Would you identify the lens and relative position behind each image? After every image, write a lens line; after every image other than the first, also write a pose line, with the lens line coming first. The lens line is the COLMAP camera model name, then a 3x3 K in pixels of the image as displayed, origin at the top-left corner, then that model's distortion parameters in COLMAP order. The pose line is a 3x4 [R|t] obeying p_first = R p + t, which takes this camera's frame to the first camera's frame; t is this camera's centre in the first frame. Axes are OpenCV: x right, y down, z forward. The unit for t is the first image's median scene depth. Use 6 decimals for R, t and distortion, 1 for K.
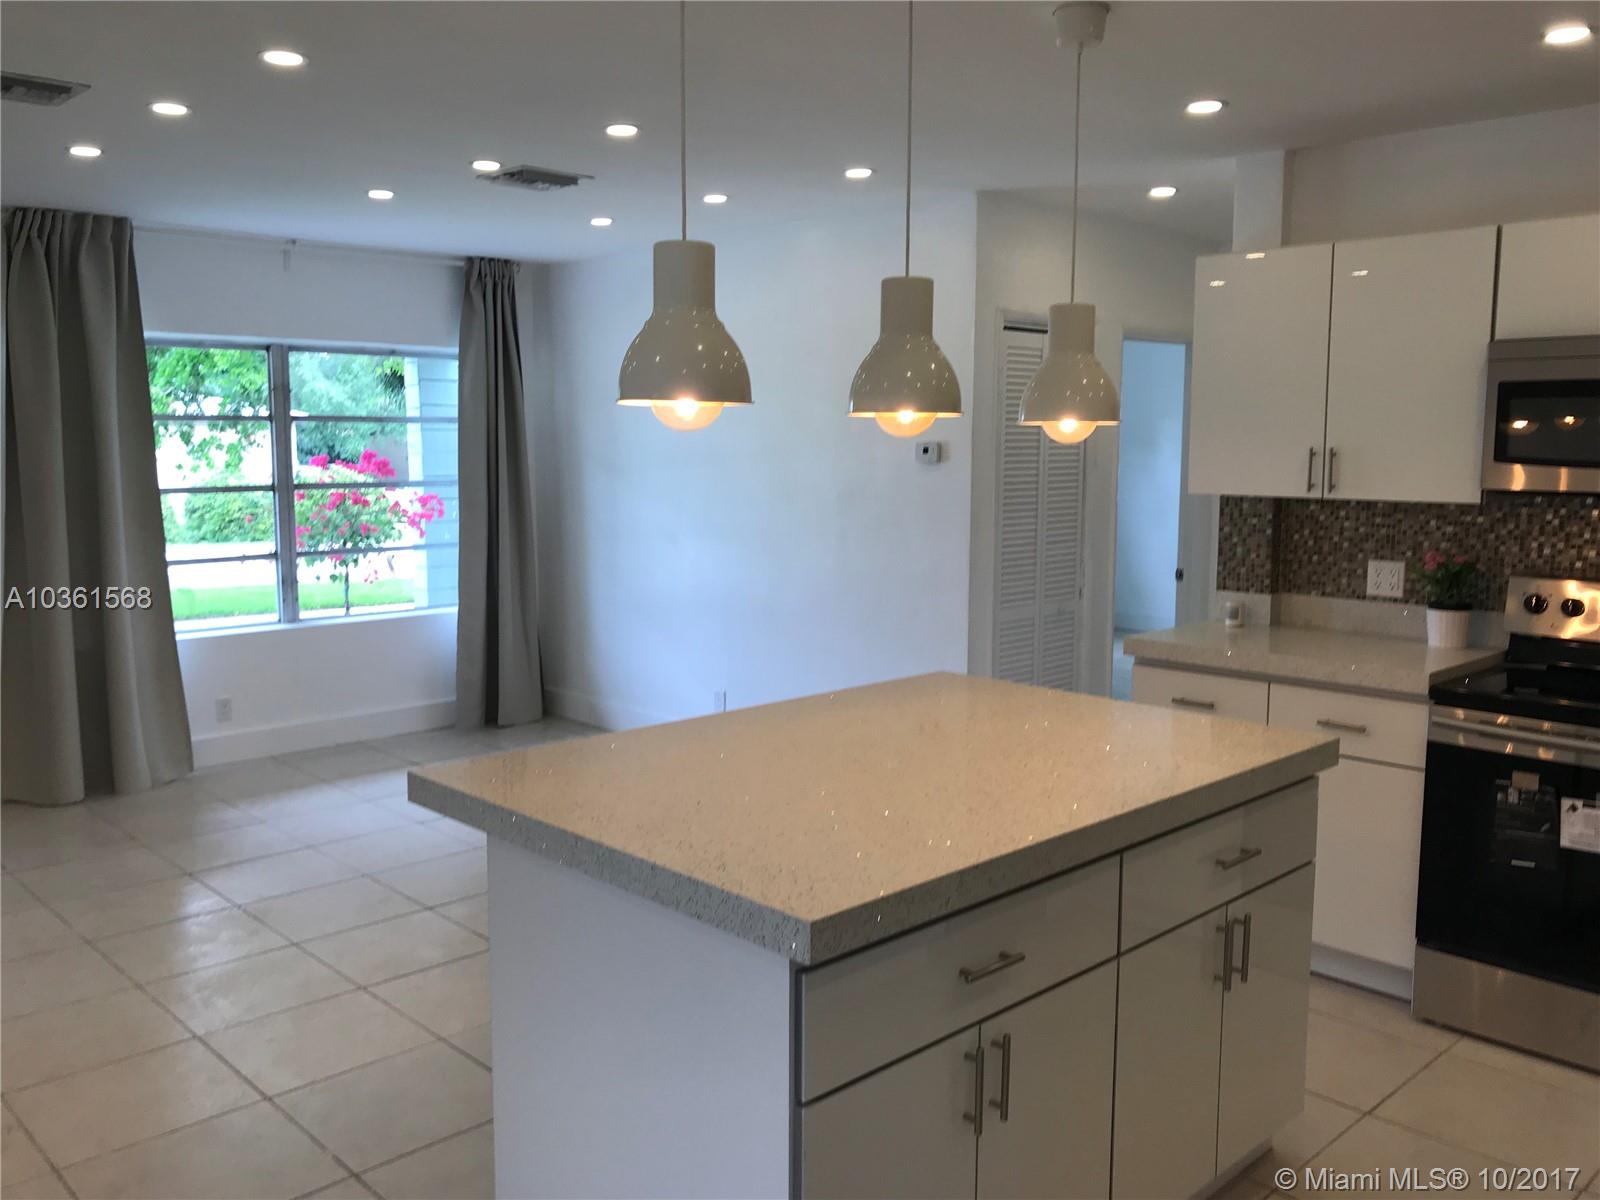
lens RADIAL K [[1342.7, 0, 800.0], [0, 1342.7, 600.0], [0, 0, 1]] dist [0.010969, 0.002976]
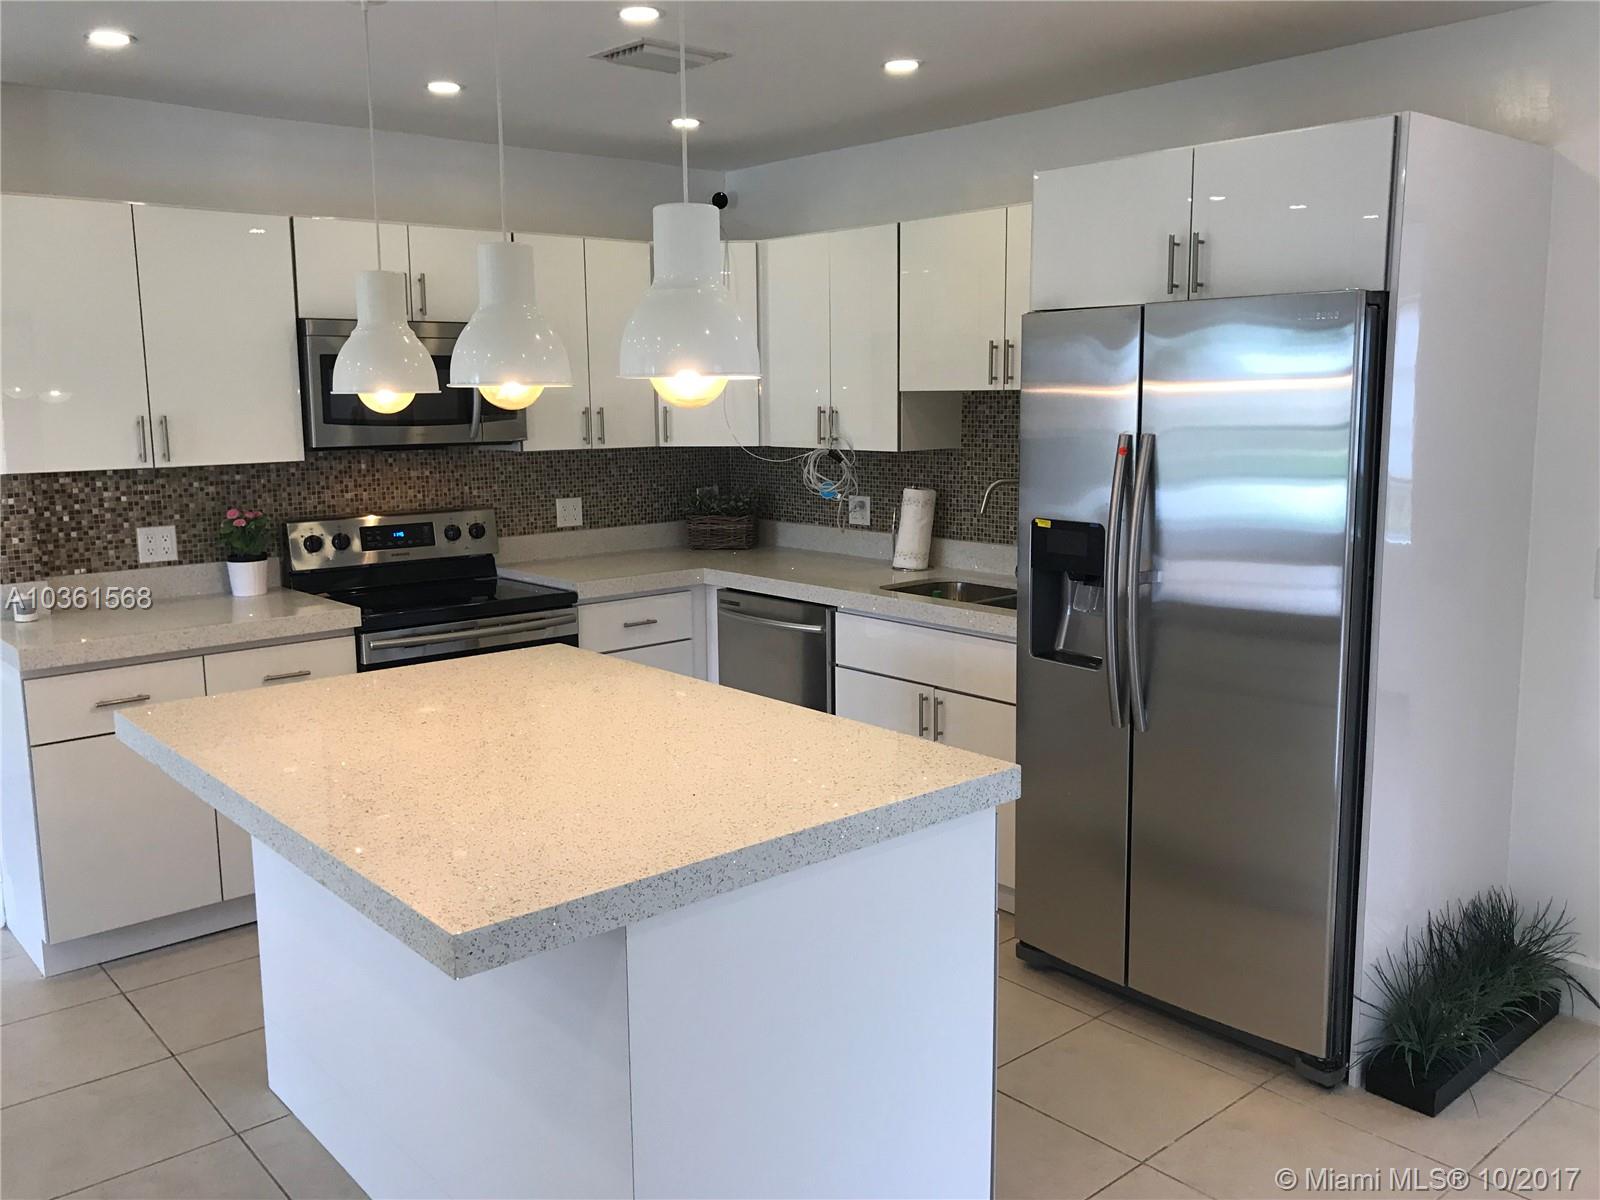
lens RADIAL K [[1335.3, 0, 794.1], [0, 1335.3, 590.3], [0, 0, 1]] dist [0.017563, -0.003424]
pose [[0.045428, -0.152519, 0.987256, -0.540099], [0.130984, 0.980653, 0.145472, -0.065469], [-0.990343, 0.122706, 0.064527, 0.464285]]
